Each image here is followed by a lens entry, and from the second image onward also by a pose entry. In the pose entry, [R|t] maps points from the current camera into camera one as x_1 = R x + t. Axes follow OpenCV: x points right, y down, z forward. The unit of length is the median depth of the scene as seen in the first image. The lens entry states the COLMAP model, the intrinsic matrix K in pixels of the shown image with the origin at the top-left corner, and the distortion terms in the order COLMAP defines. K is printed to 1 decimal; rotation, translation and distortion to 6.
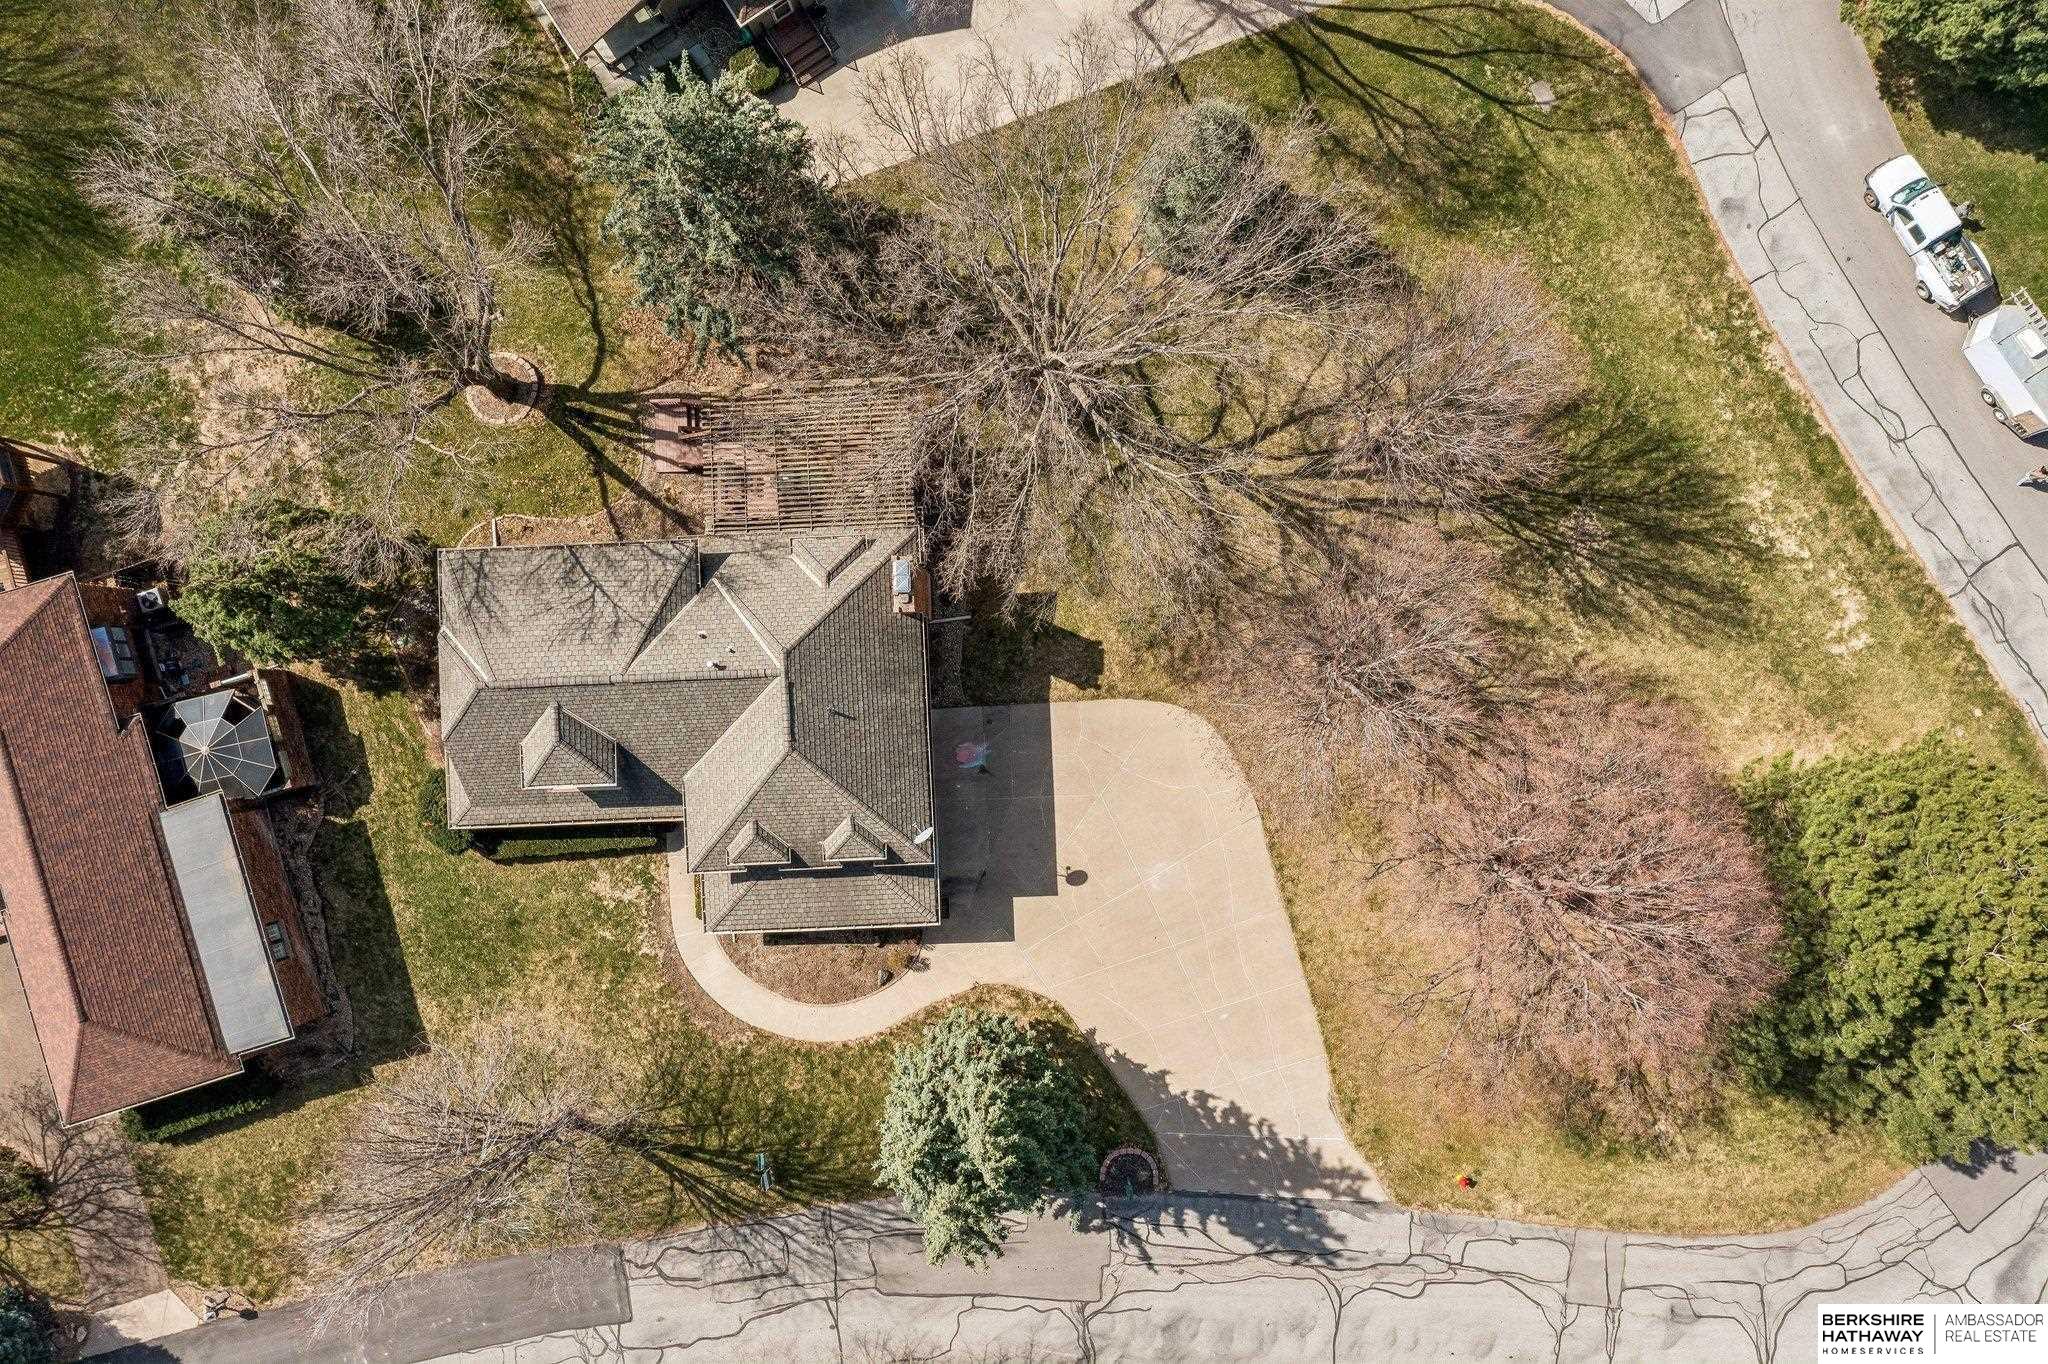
lens RADIAL K [[1624.1, 0, 1027.7], [0, 1624.1, 695.7], [0, 0, 1]] dist [-0.001606, 0.006910]
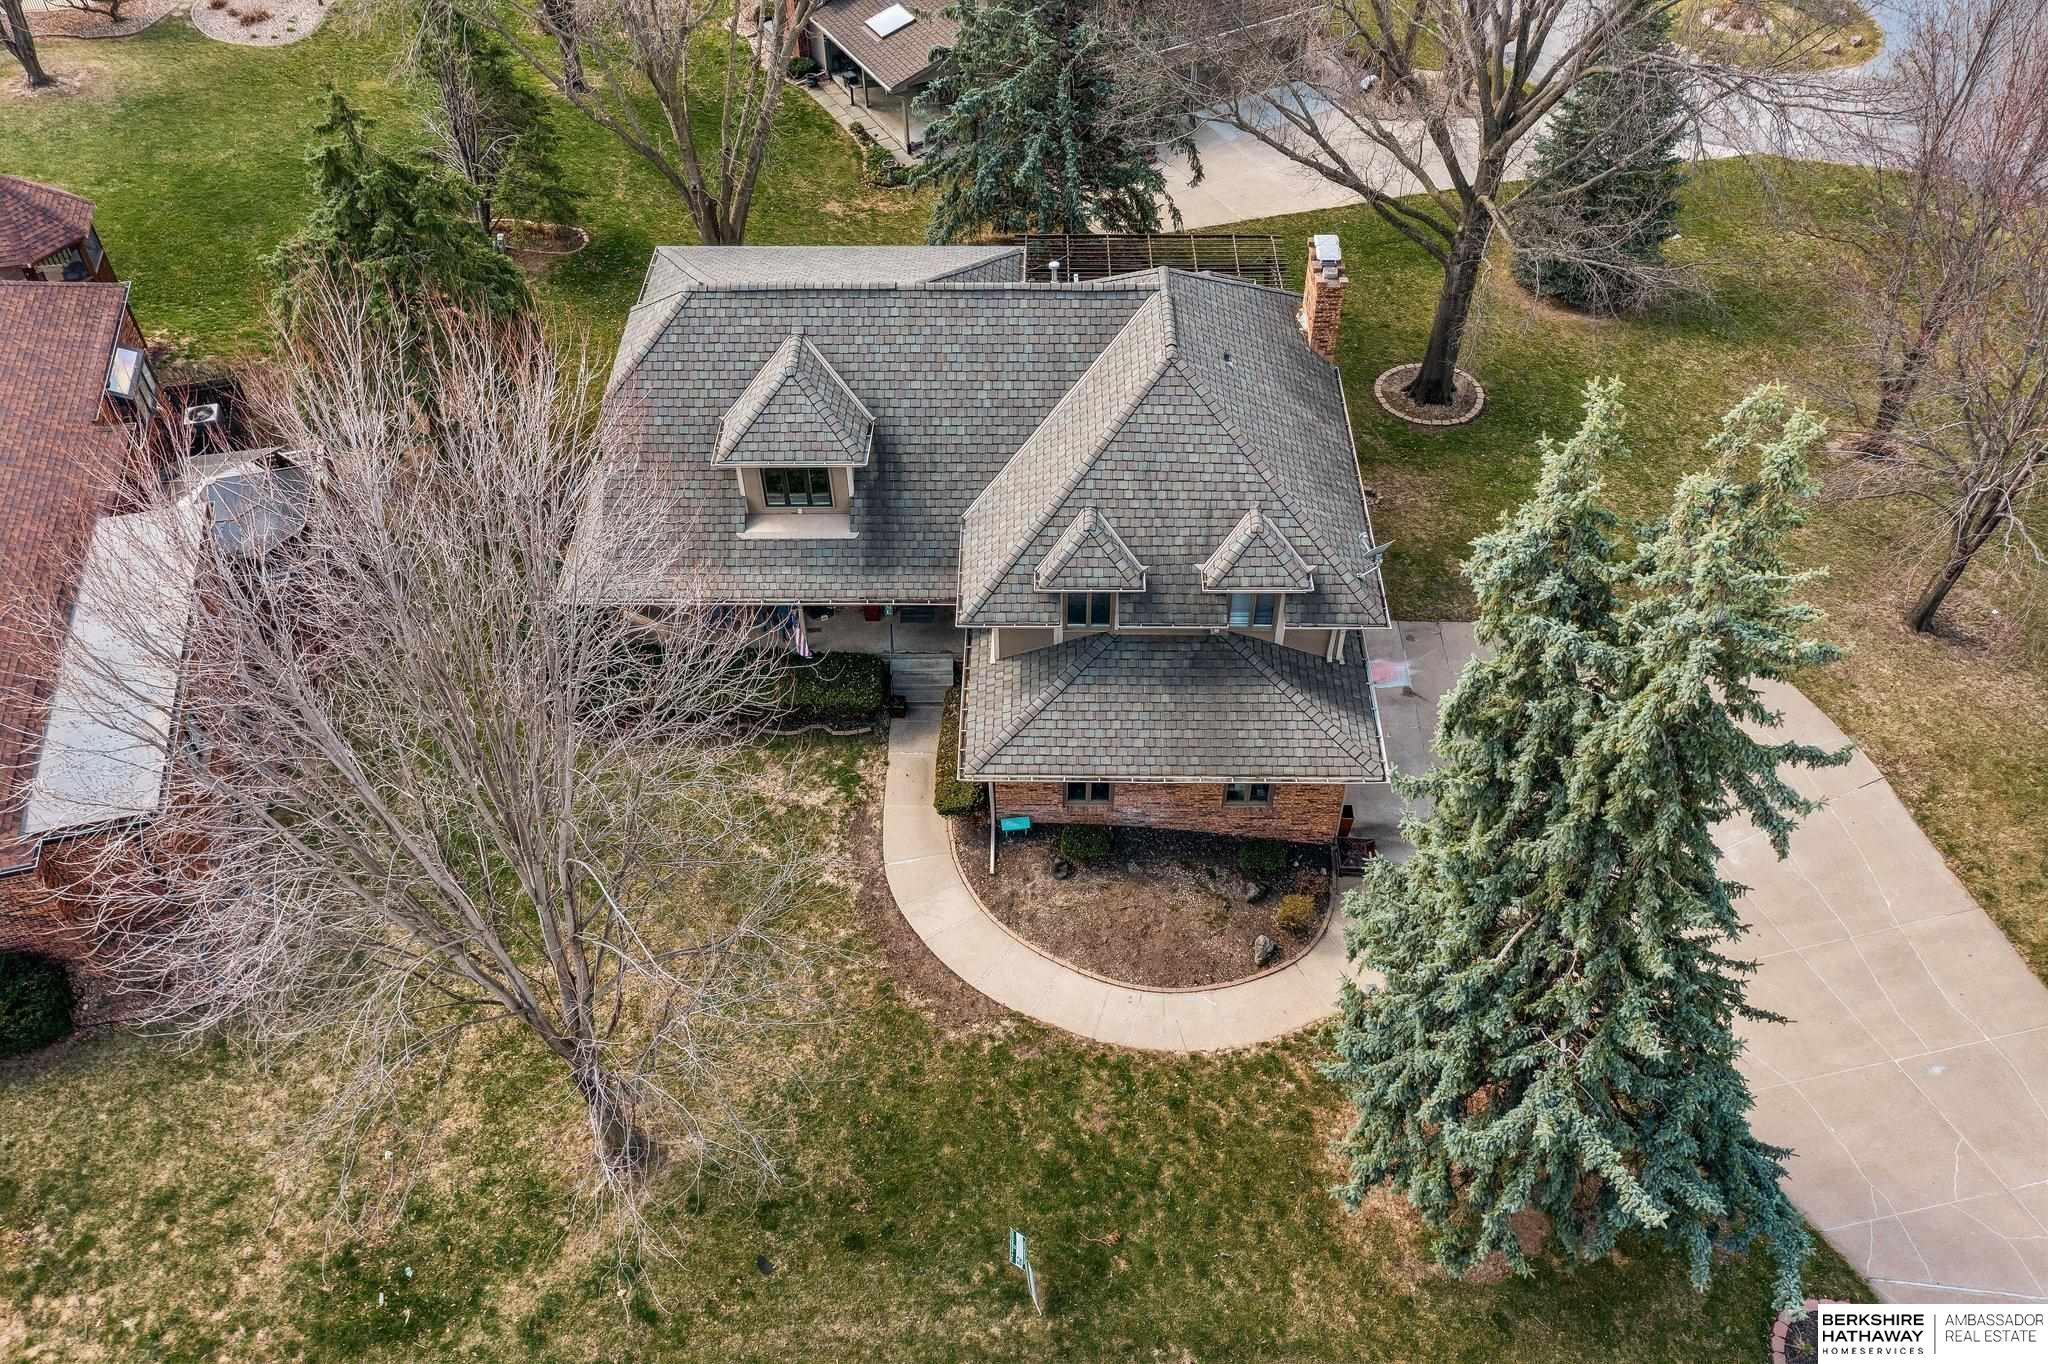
lens RADIAL K [[1624.1, 0, 1021.5], [0, 1624.1, 679.0], [0, 0, 1]] dist [-0.001606, 0.006910]
pose [[0.998211, 0.047675, -0.036079, -0.153895], [-0.059470, 0.729631, -0.681250, 0.476423], [-0.006154, 0.682177, 0.731161, 0.552950]]
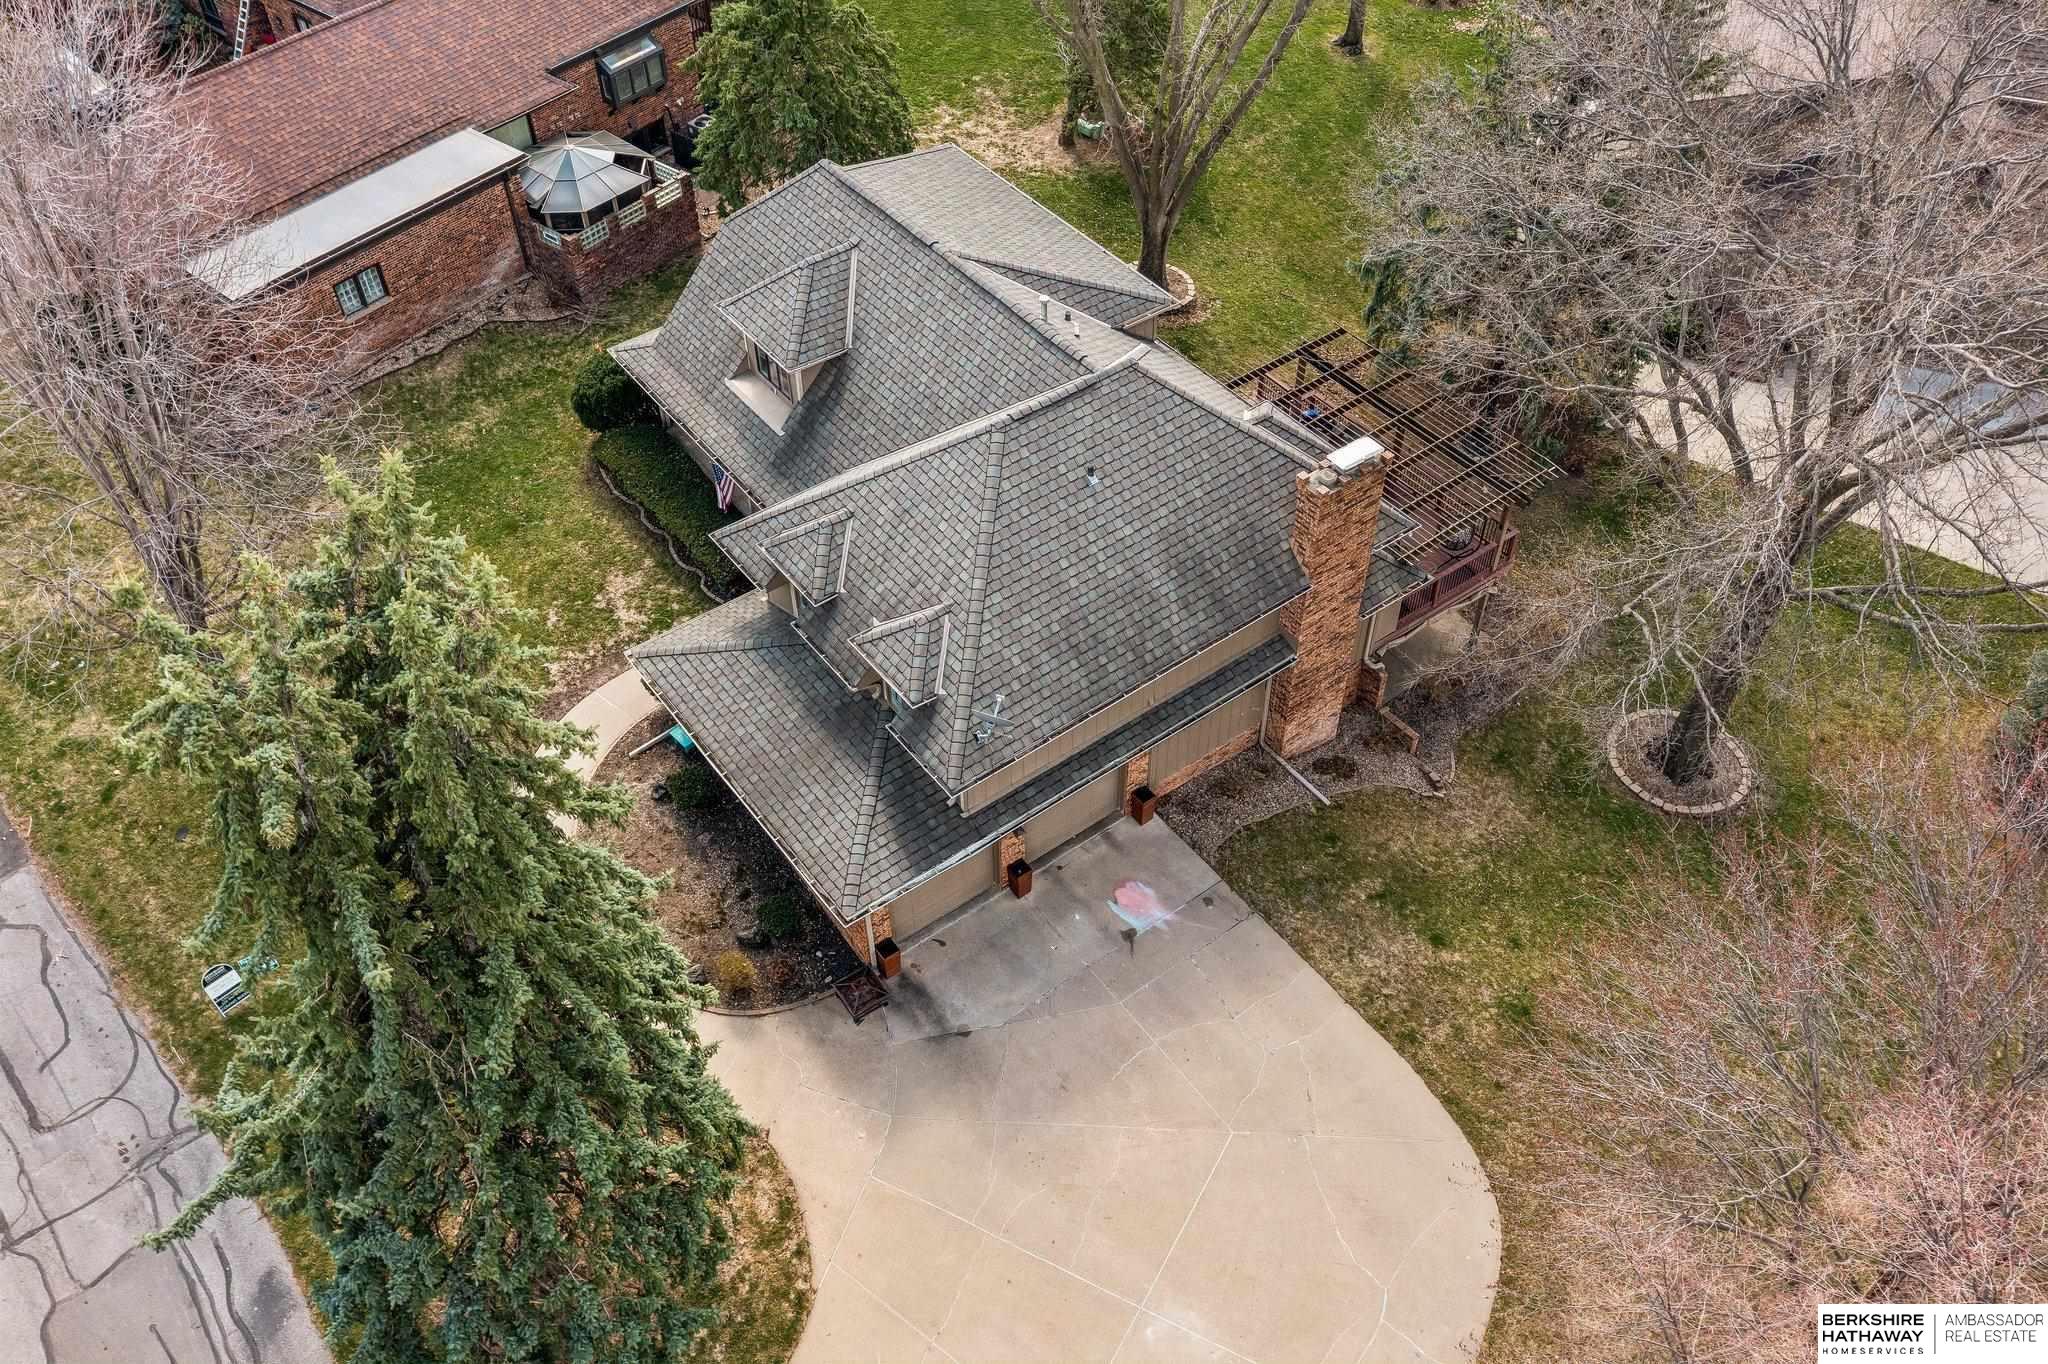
lens RADIAL K [[1624.1, 0, 1023.8], [0, 1624.1, 690.7], [0, 0, 1]] dist [-0.001606, 0.006910]
pose [[0.563539, 0.614418, -0.552191, 0.198736], [-0.826067, 0.424035, -0.371224, 0.239268], [0.006062, 0.665346, 0.746511, 0.558445]]
